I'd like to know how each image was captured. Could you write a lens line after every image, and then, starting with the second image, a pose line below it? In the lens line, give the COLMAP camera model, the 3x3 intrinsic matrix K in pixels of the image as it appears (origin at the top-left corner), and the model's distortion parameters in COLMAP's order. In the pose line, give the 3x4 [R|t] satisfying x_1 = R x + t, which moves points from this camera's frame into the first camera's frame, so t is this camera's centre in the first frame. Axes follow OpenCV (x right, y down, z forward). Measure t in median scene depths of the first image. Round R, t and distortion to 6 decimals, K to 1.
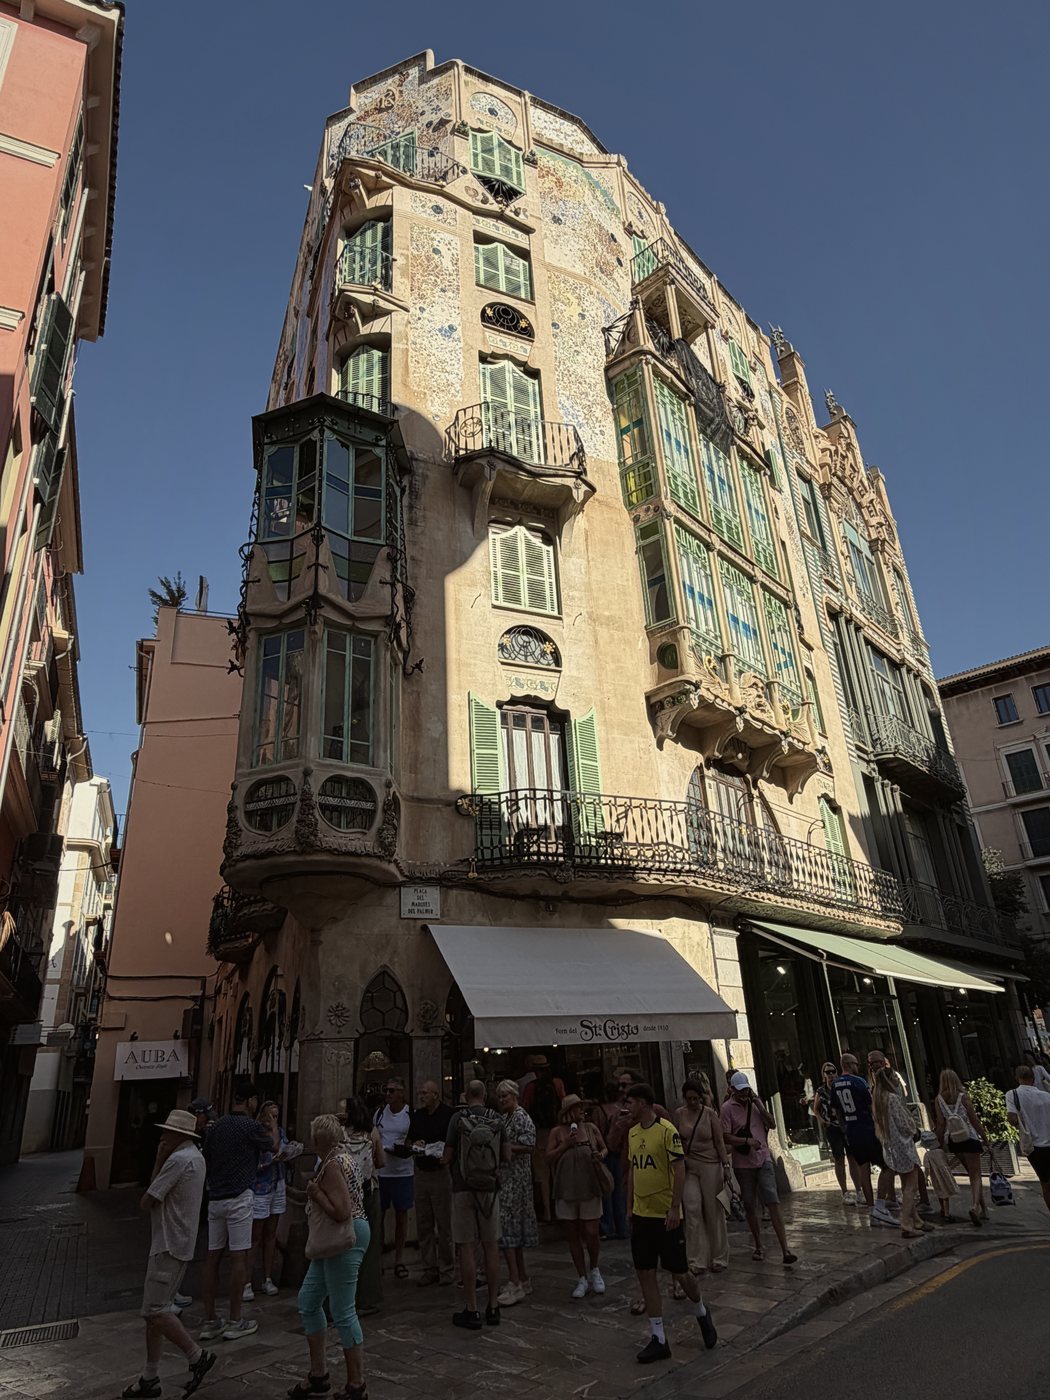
lens RADIAL K [[881.1, 0, 521.0], [0, 881.1, 711.6], [0, 0, 1]] dist [-0.022692, 0.010160]
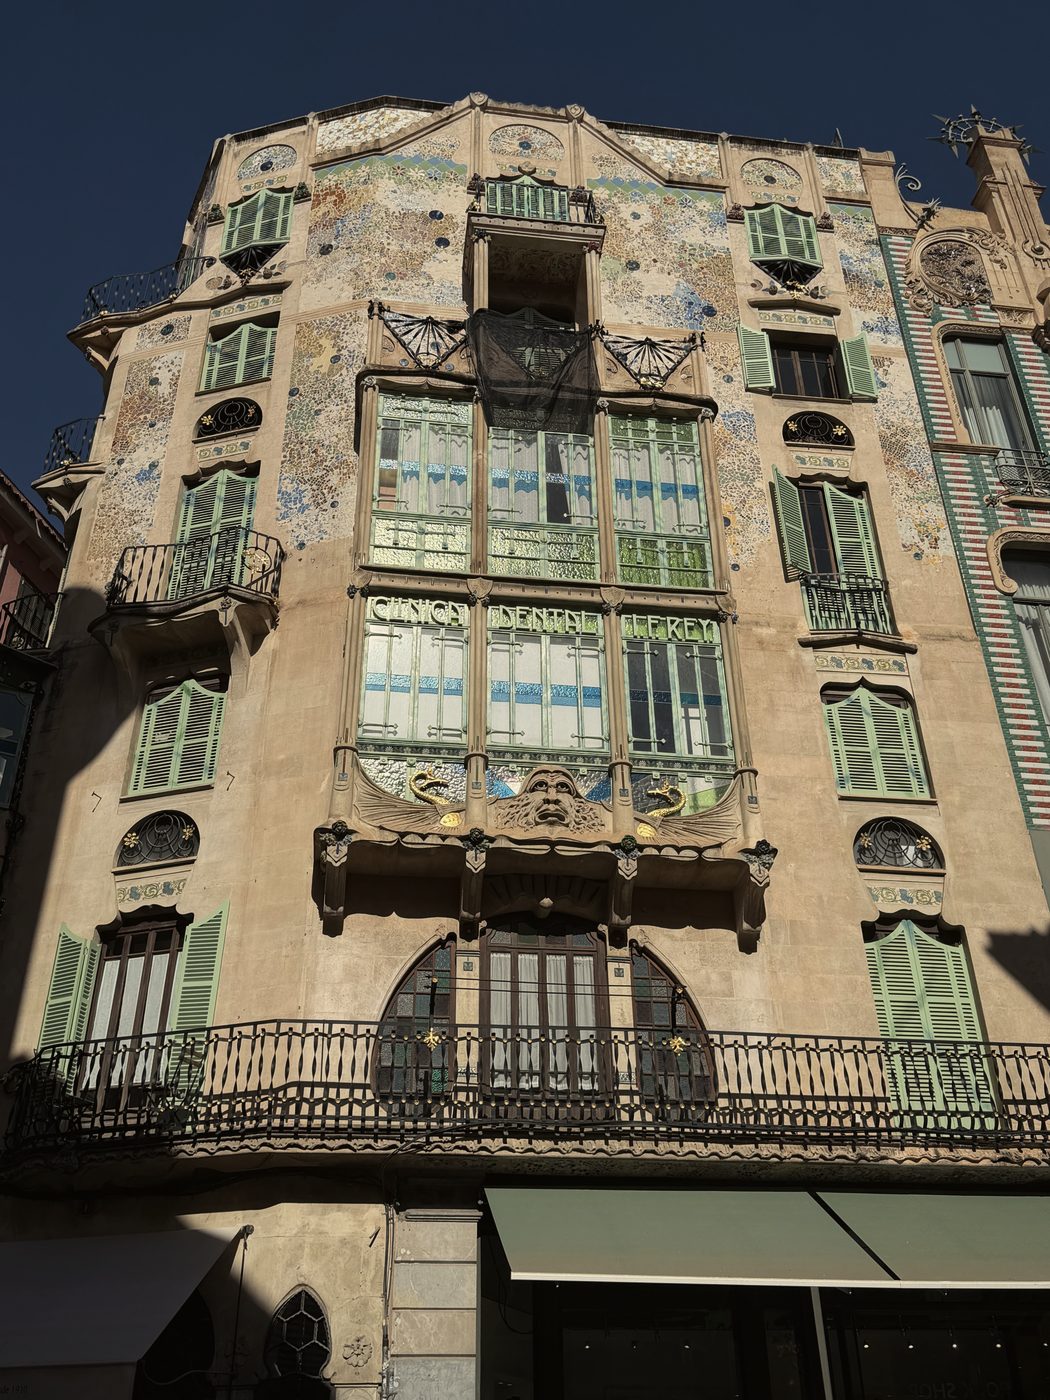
lens RADIAL K [[1215.4, 0, 523.6], [0, 1215.4, 692.4], [0, 0, 1]] dist [0.043829, -0.042582]
pose [[0.762545, -0.309570, -0.568060, 0.827693], [0.229068, 0.950392, -0.210433, 0.092700], [0.605024, 0.030341, 0.795629, 0.326511]]
